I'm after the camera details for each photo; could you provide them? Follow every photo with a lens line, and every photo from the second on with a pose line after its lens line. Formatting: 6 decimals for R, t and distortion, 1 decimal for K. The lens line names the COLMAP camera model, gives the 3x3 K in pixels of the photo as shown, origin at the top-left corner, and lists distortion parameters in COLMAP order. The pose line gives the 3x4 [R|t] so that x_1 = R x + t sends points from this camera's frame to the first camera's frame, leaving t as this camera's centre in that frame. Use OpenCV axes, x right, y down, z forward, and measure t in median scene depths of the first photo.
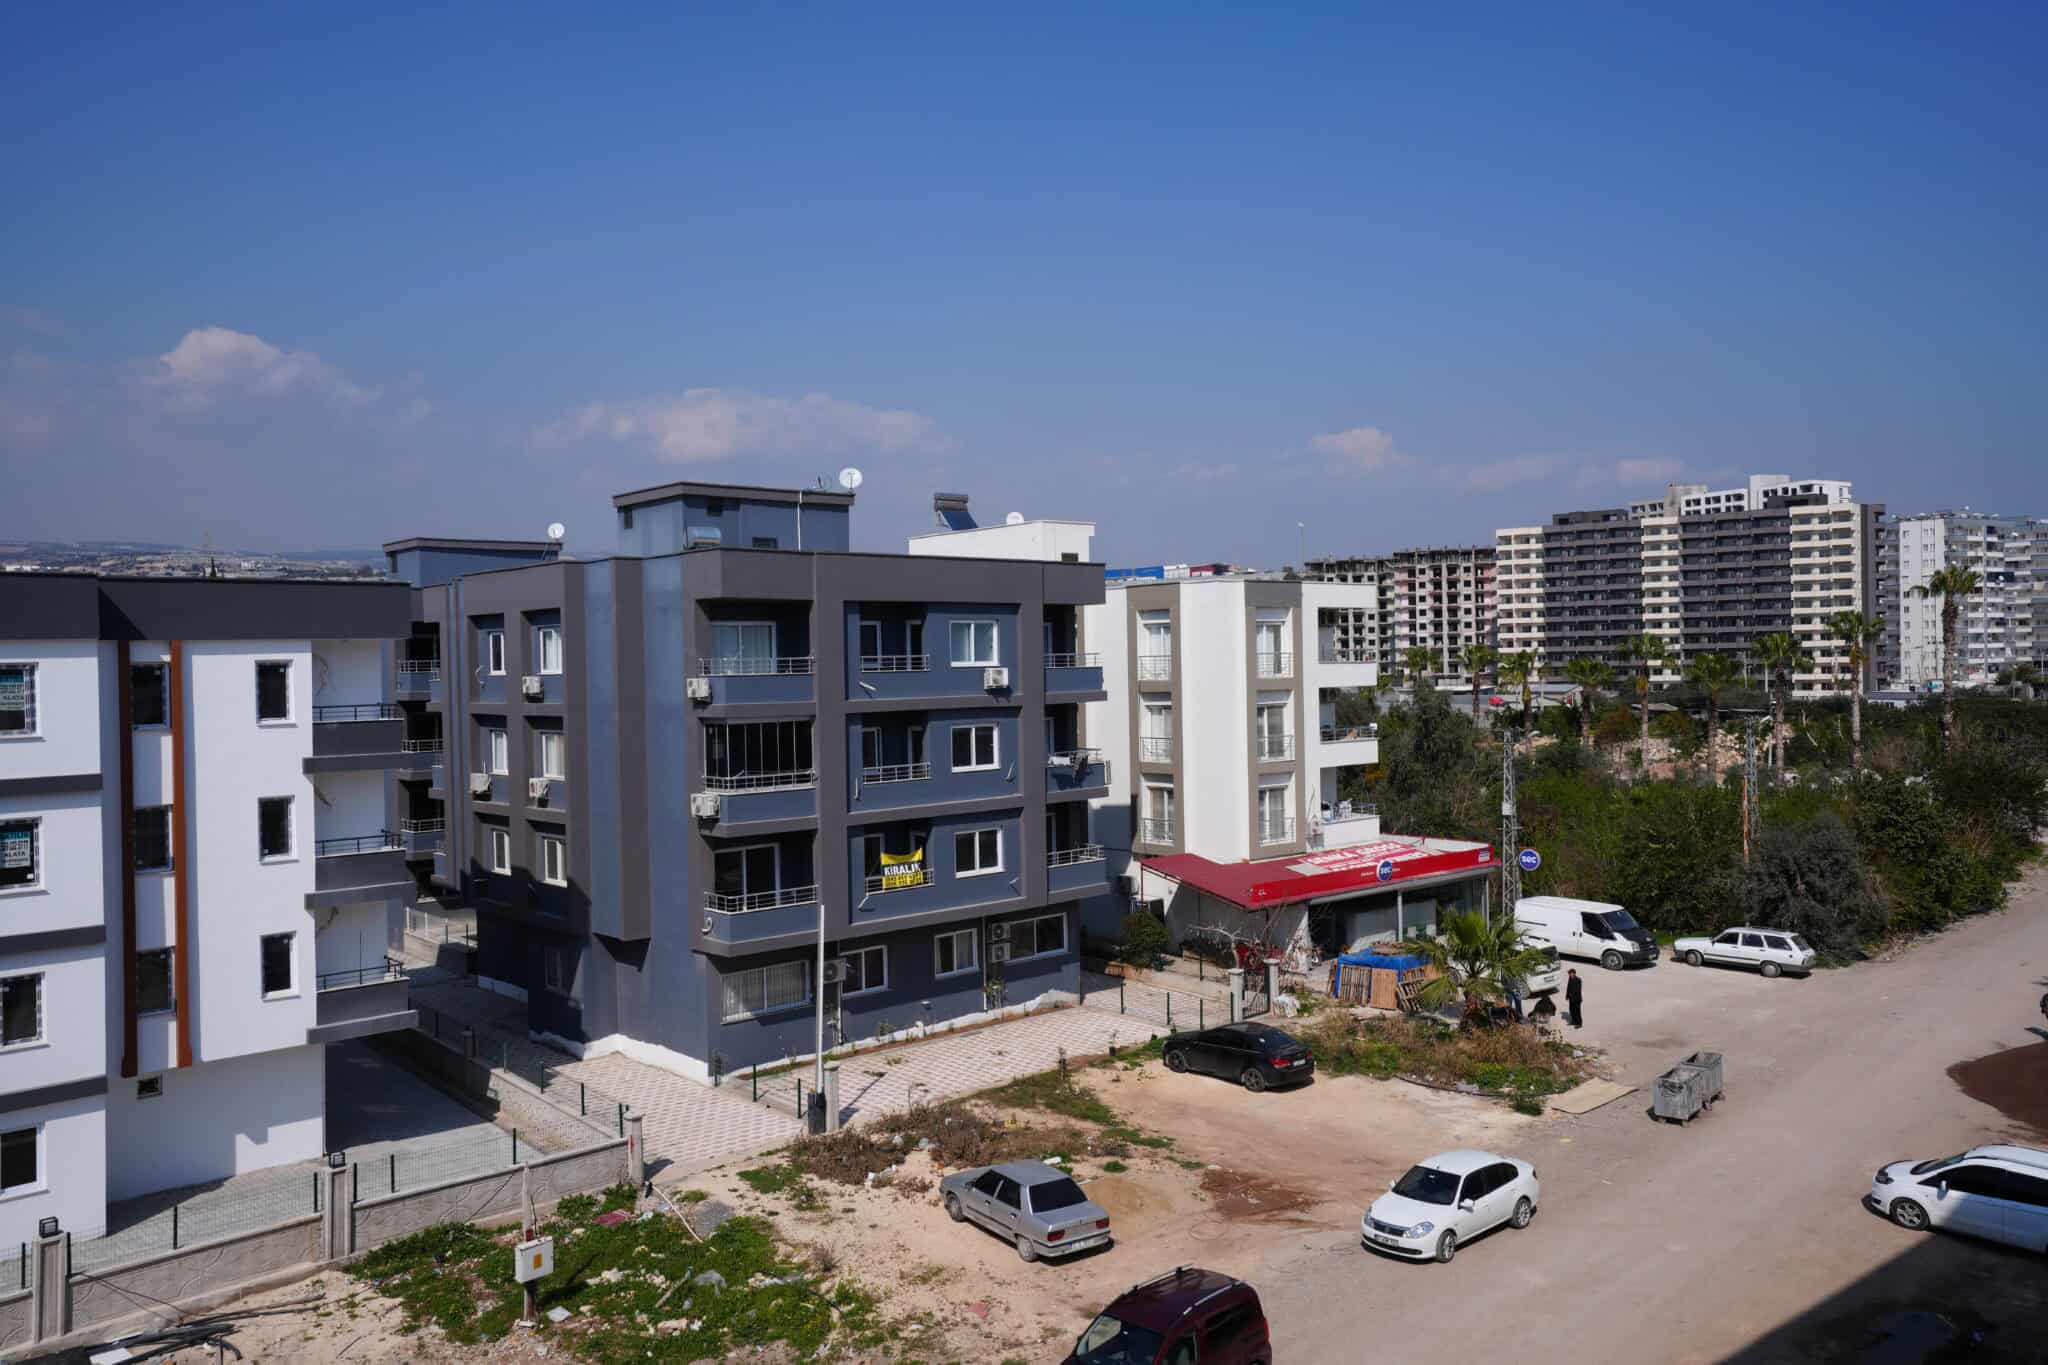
lens RADIAL K [[1514.6, 0, 1019.2], [0, 1514.6, 679.8], [0, 0, 1]] dist [-0.011285, 0.069415]
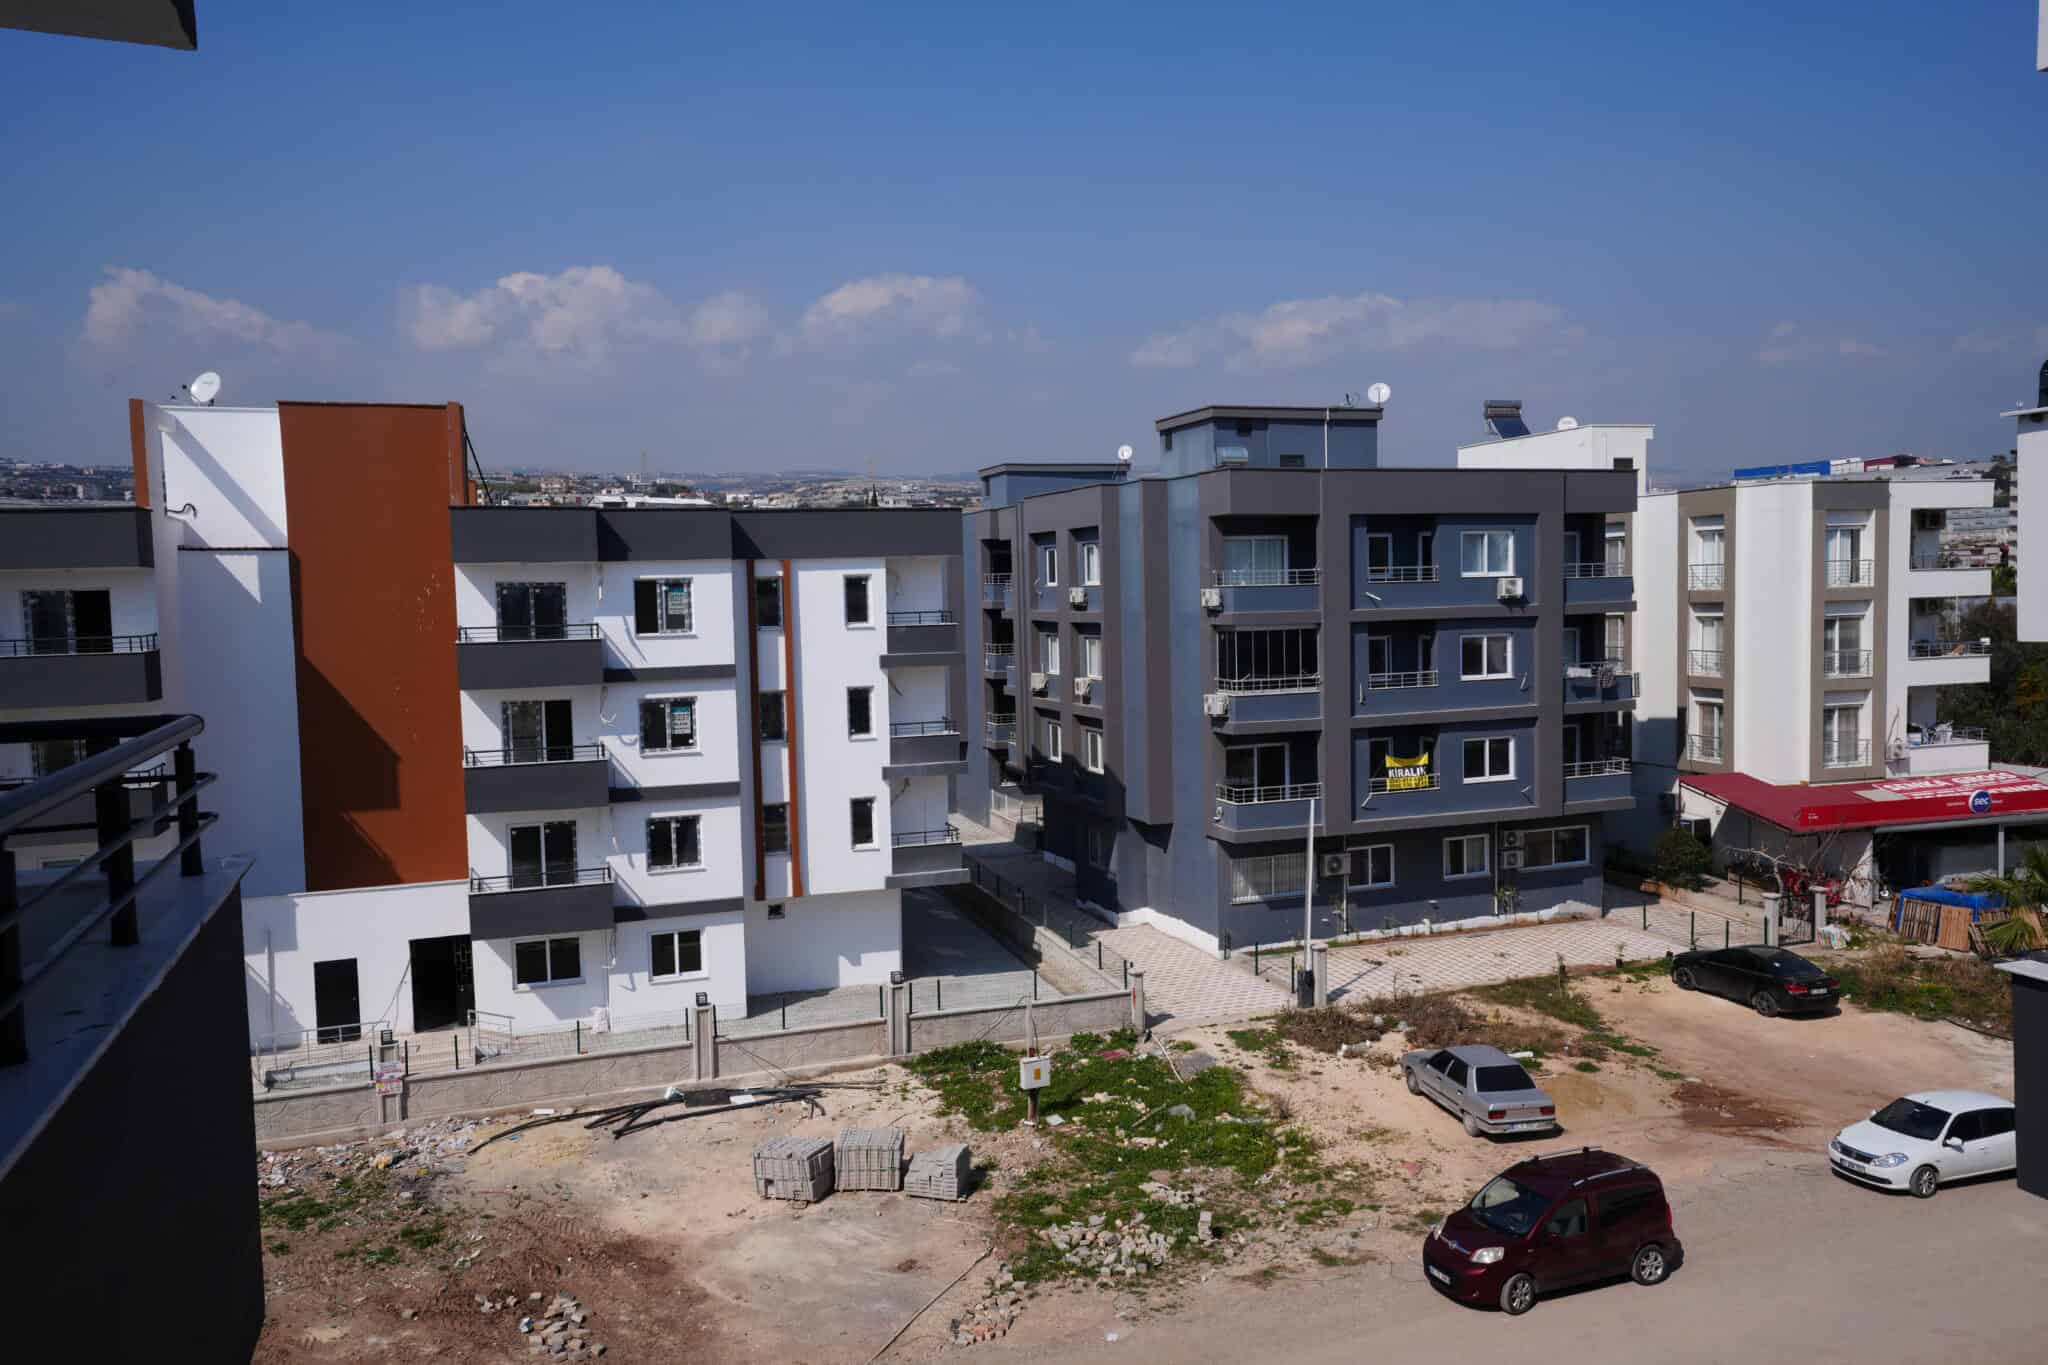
lens RADIAL K [[1514.6, 0, 1027.0], [0, 1514.6, 687.0], [0, 0, 1]] dist [-0.011285, 0.069415]
pose [[0.923773, 0.023479, -0.382219, 0.085332], [0.000893, 0.997984, 0.063462, 0.000266], [0.382939, -0.058965, 0.921890, -0.062679]]
